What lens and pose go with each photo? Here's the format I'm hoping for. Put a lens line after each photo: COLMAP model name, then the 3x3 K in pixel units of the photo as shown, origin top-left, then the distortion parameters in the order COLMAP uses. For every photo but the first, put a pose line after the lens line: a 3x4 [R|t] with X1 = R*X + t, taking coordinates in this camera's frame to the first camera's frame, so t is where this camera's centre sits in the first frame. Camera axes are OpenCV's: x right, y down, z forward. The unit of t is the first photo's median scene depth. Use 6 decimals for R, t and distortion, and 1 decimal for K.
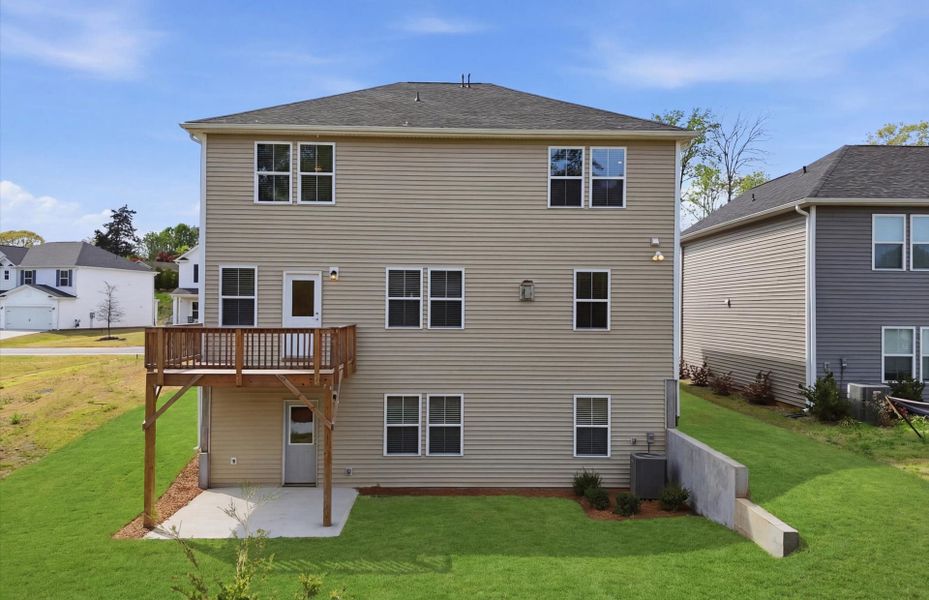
lens RADIAL K [[685.3, 0, 464.5], [0, 685.3, 300.0], [0, 0, 1]] dist [0.096077, -0.002105]
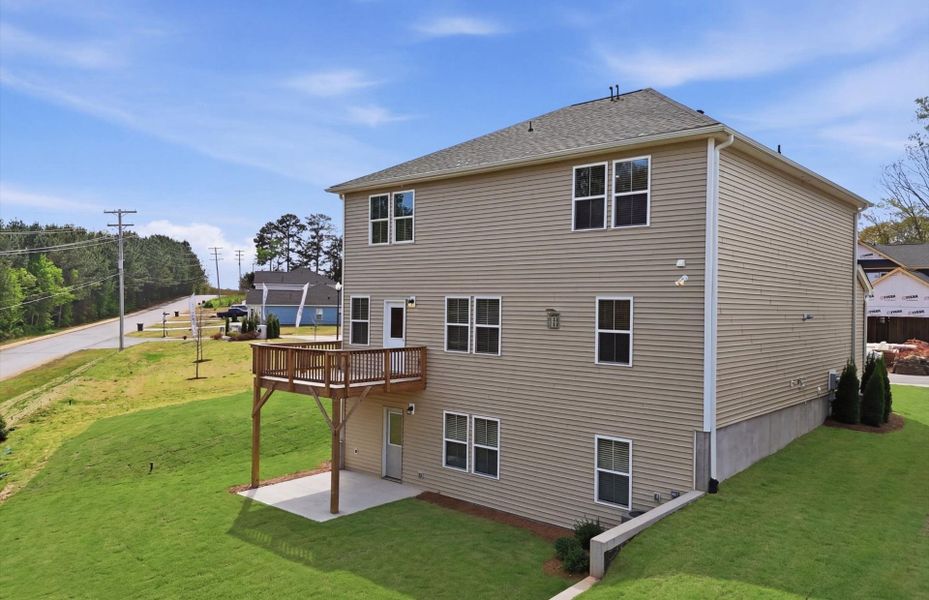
lens RADIAL K [[685.3, 0, 464.5], [0, 685.3, 300.0], [0, 0, 1]] dist [0.096077, -0.002105]
pose [[0.736041, -0.002299, -0.676933, 0.654196], [-0.000383, 0.999993, -0.003812, -0.037143], [0.676937, 0.003065, 0.736035, 0.207963]]
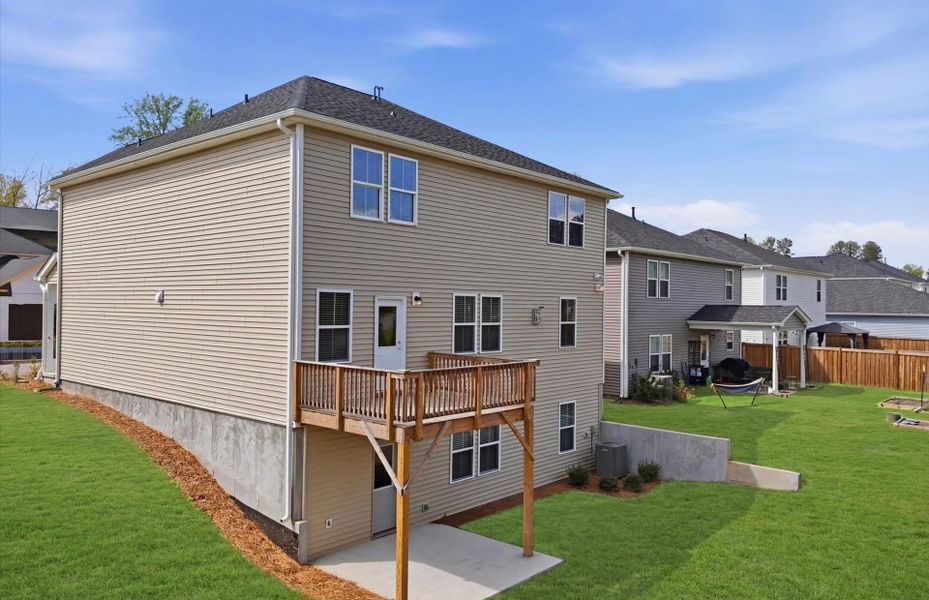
lens RADIAL K [[685.3, 0, 464.5], [0, 685.3, 300.0], [0, 0, 1]] dist [0.096077, -0.002105]
pose [[0.683695, 0.006763, 0.729737, -0.822885], [-0.016815, 0.999838, 0.006488, -0.044455], [-0.729574, -0.016706, 0.683698, 0.311329]]
